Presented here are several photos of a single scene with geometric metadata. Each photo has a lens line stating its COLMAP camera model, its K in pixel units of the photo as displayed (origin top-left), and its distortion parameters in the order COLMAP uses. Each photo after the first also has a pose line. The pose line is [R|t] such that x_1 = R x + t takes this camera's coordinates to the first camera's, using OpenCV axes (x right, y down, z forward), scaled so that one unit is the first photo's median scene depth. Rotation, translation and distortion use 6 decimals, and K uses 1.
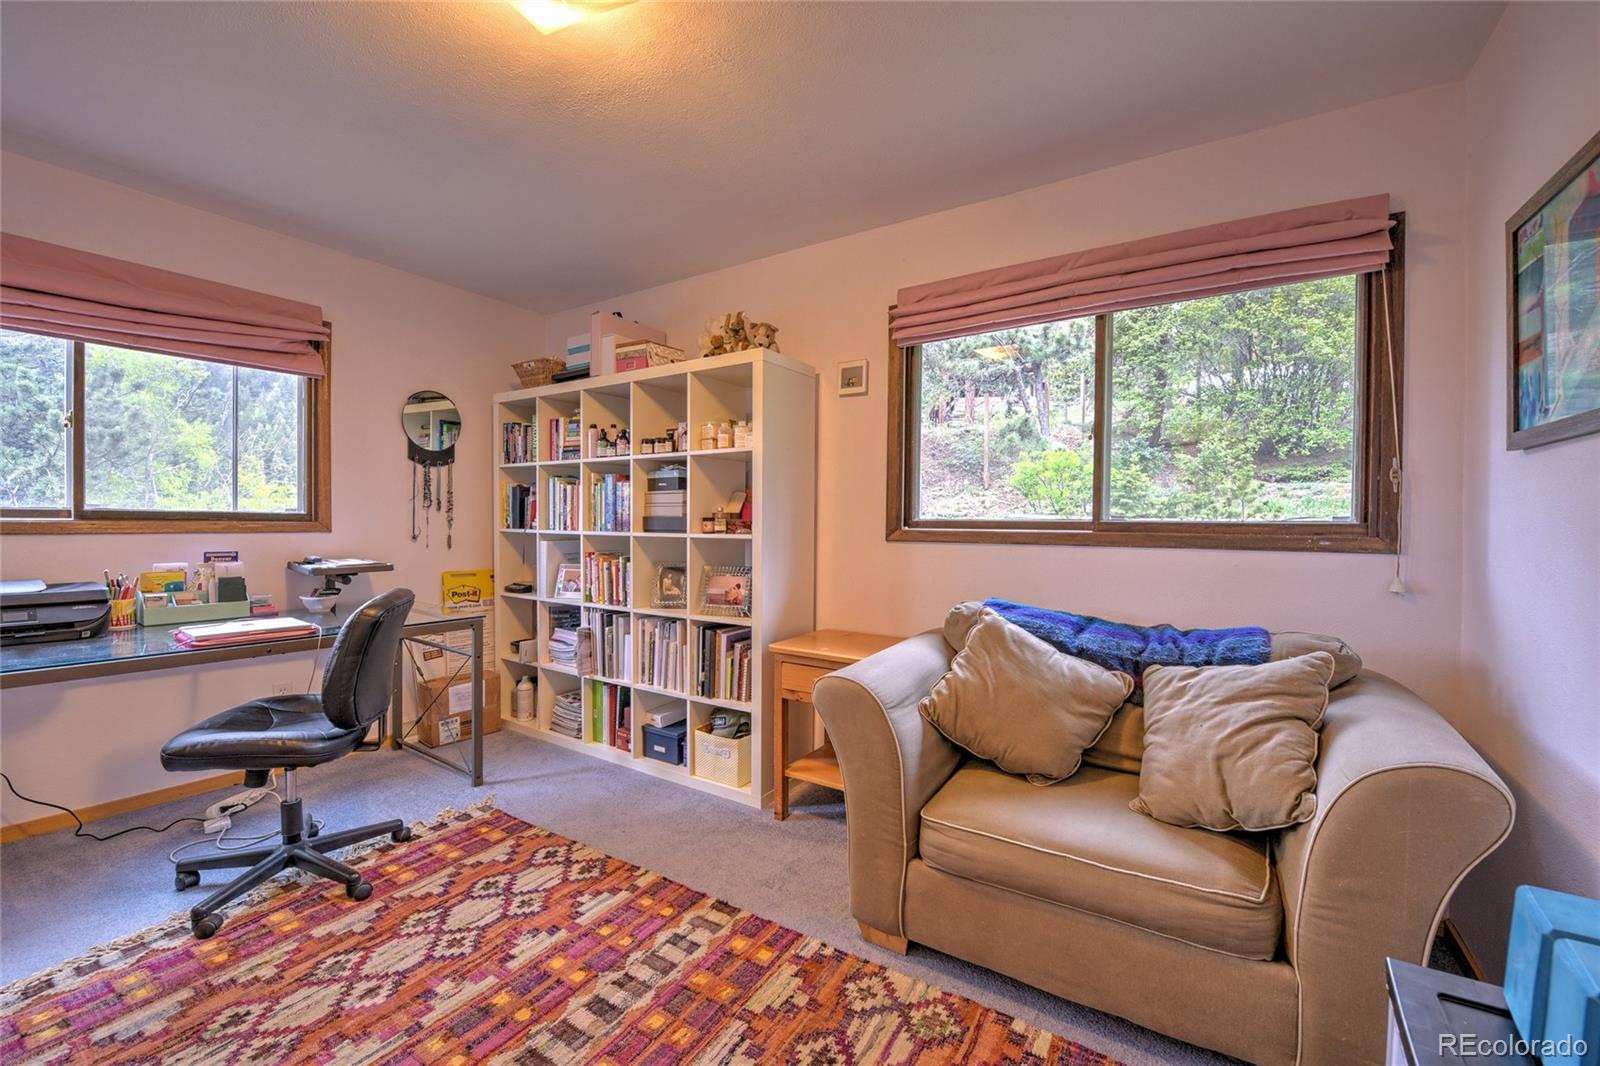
lens RADIAL K [[646.4, 0, 797.5], [0, 646.4, 535.3], [0, 0, 1]] dist [-0.016043, 0.000145]
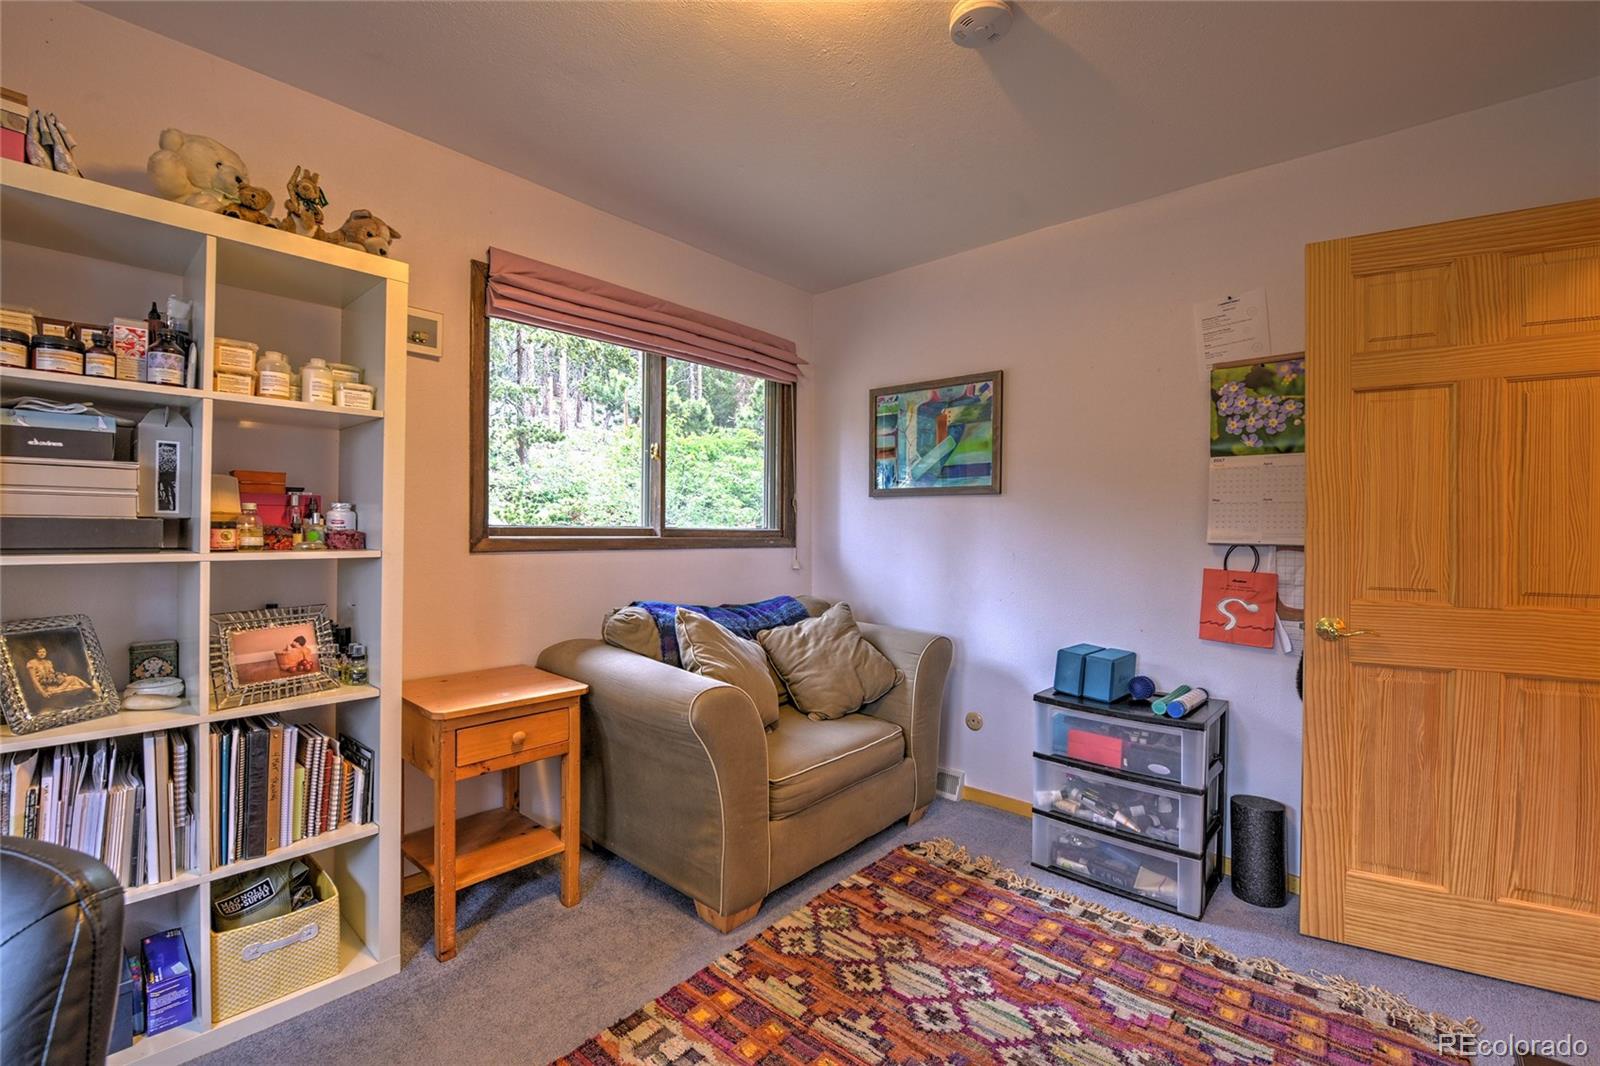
lens RADIAL K [[700.1, 0, 800.0], [0, 700.1, 533.0], [0, 0, 1]] dist [0.000778, -0.010644]
pose [[0.136695, -0.010432, 0.990558, -0.844446], [0.011191, 0.999897, 0.008986, -0.023930], [-0.990550, 0.009857, 0.136798, 0.611128]]
